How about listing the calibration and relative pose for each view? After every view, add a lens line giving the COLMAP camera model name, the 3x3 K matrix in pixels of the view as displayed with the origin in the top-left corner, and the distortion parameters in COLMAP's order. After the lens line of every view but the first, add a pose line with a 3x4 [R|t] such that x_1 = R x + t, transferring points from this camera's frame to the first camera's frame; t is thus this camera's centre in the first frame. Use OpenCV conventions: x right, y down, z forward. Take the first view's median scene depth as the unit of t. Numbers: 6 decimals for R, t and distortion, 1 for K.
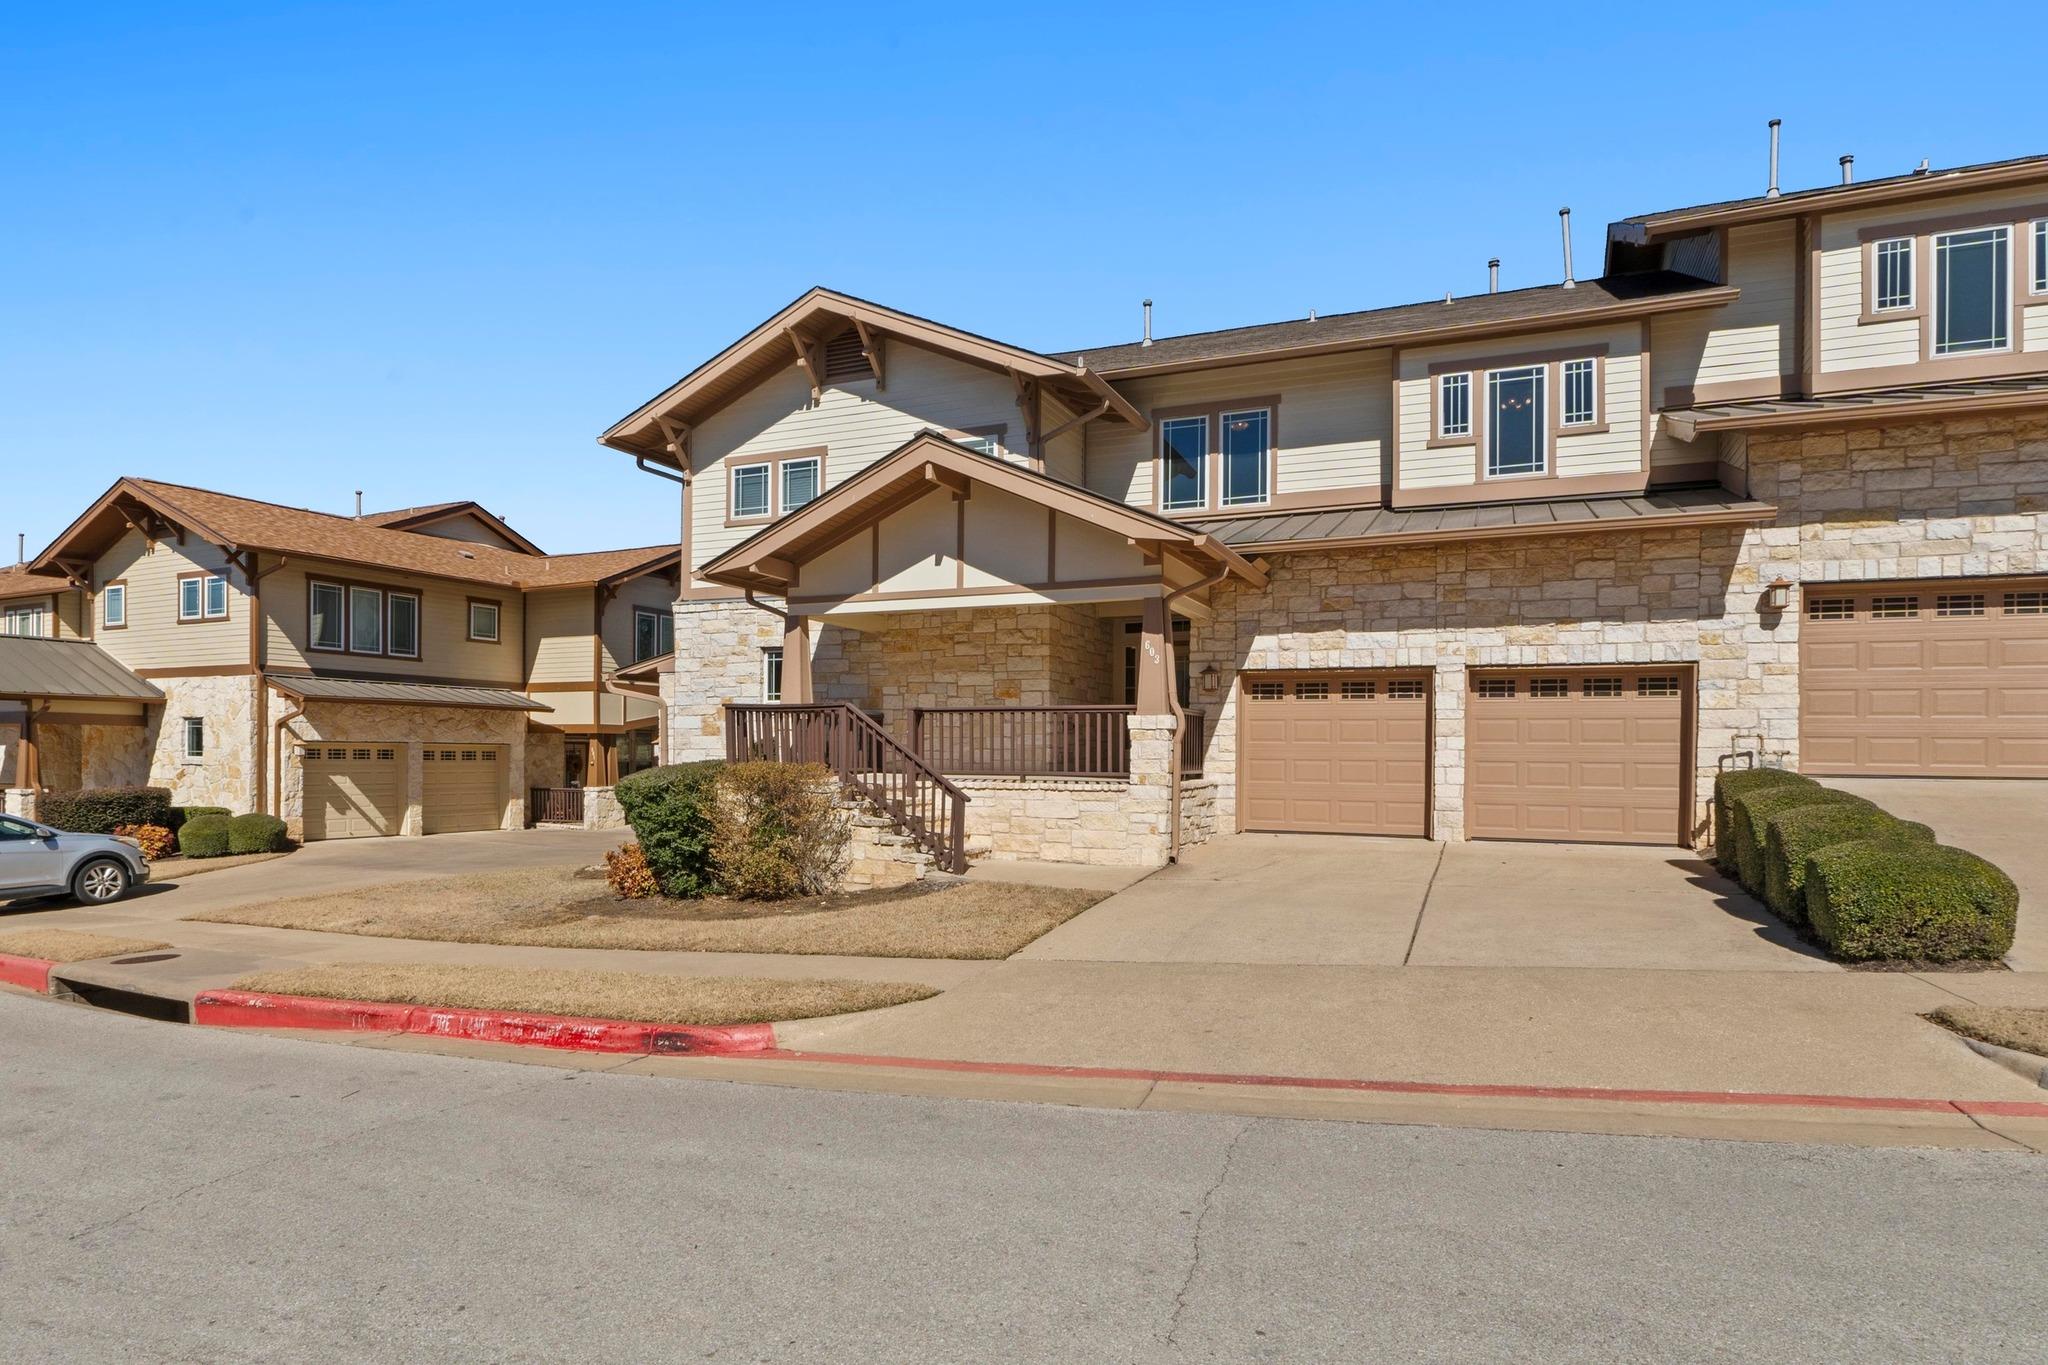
lens RADIAL K [[864.2, 0, 1022.4], [0, 864.2, 691.2], [0, 0, 1]] dist [-0.001617, -0.000856]
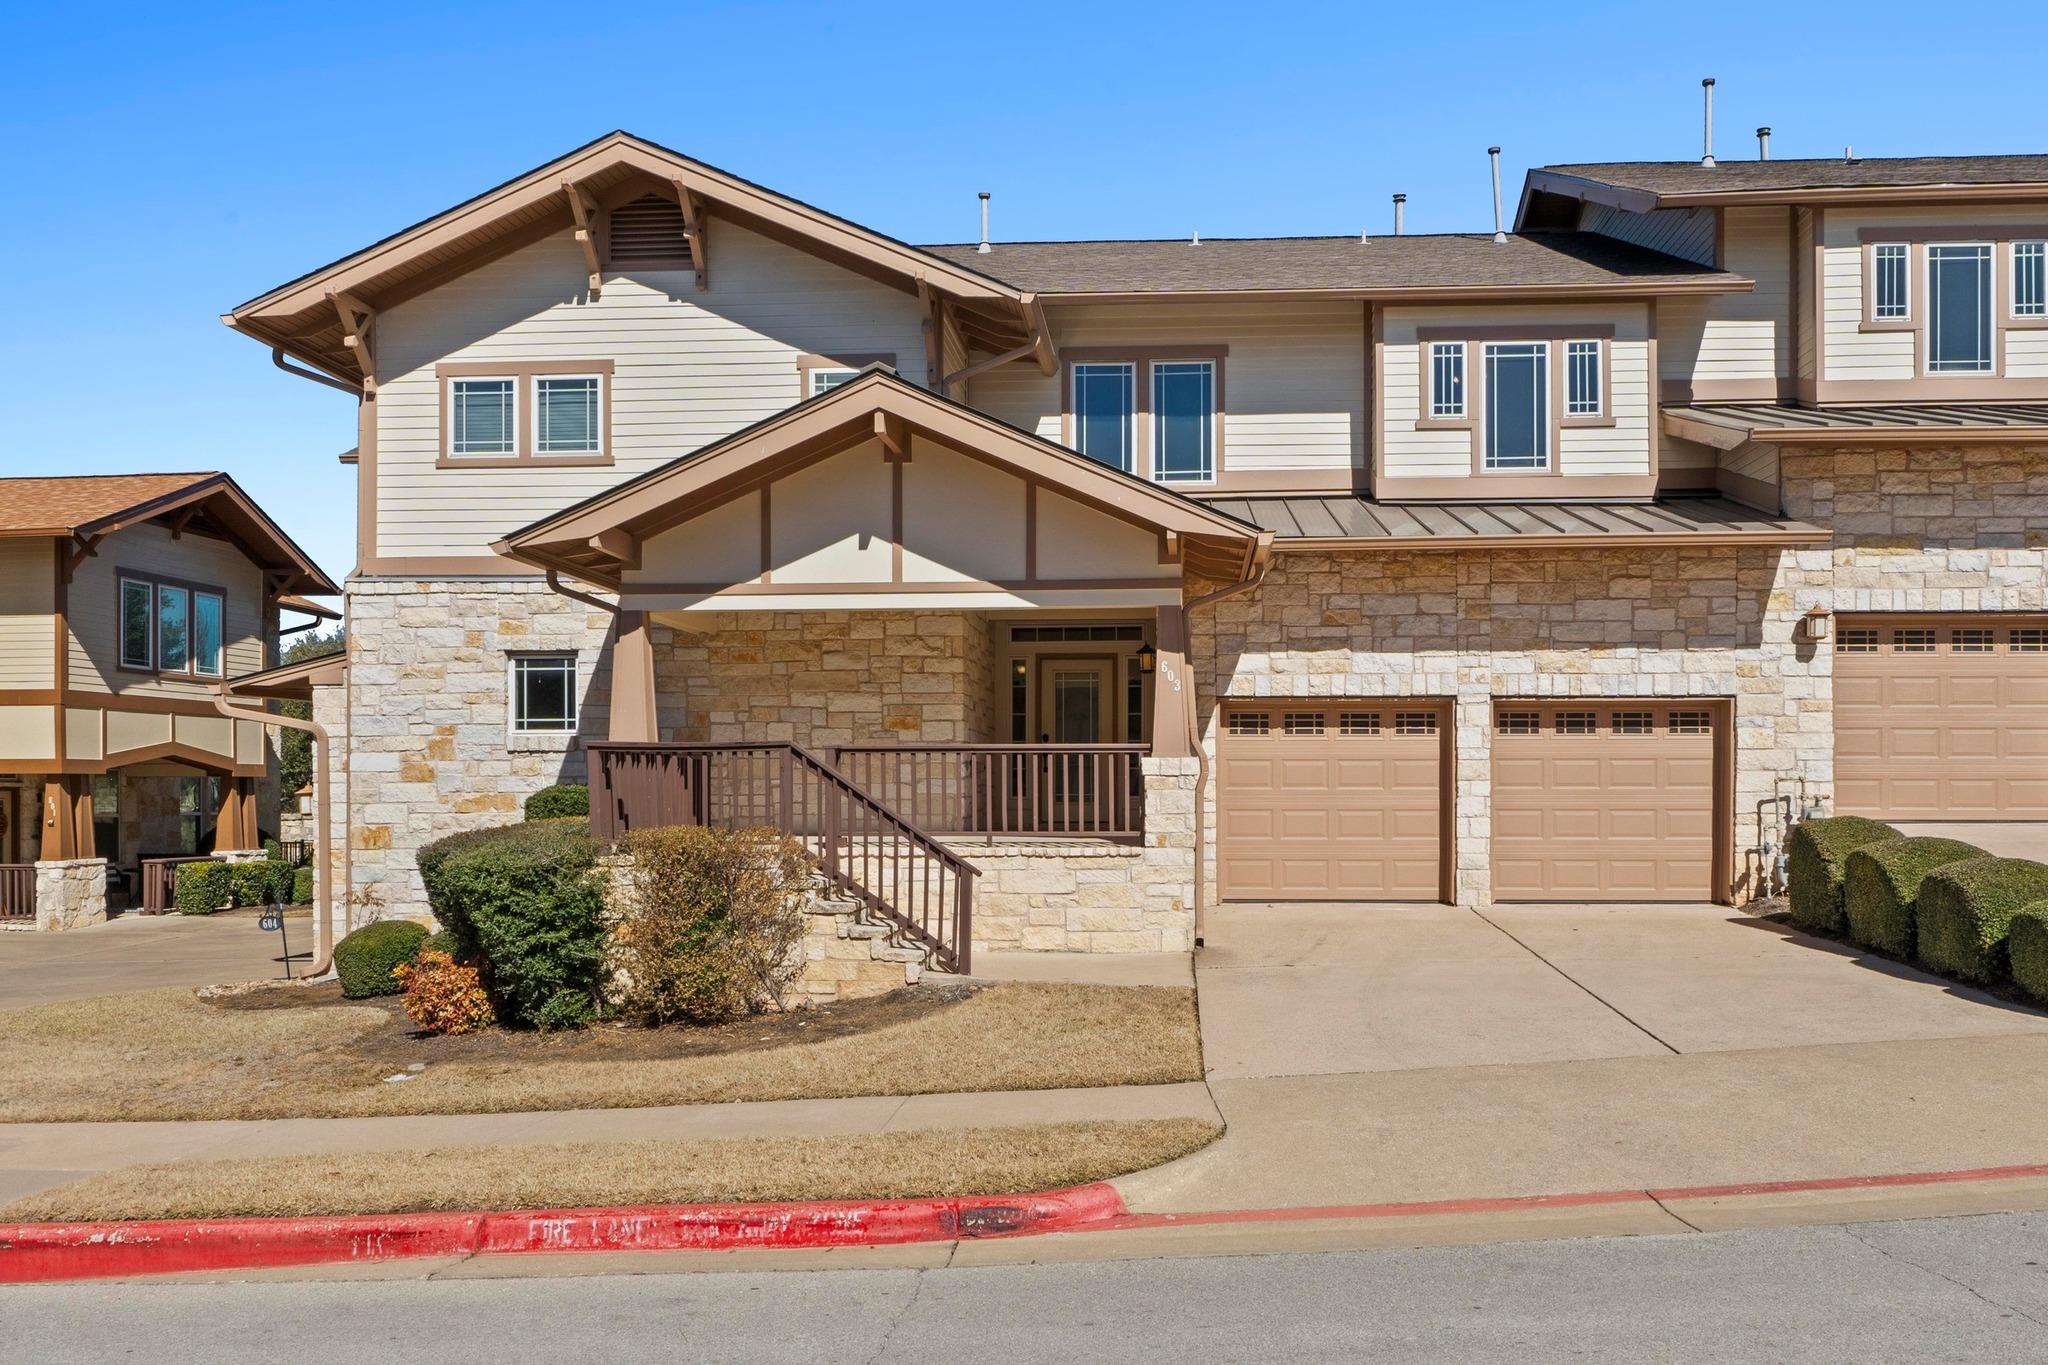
lens RADIAL K [[1203.4, 0, 970.9], [0, 1203.4, 702.7], [0, 0, 1]] dist [-0.000226, 0.001100]
pose [[0.965632, 0.009418, 0.259743, -0.275943], [-0.008729, 0.999955, -0.003807, -0.013942], [-0.259767, 0.001409, 0.965670, 0.000967]]
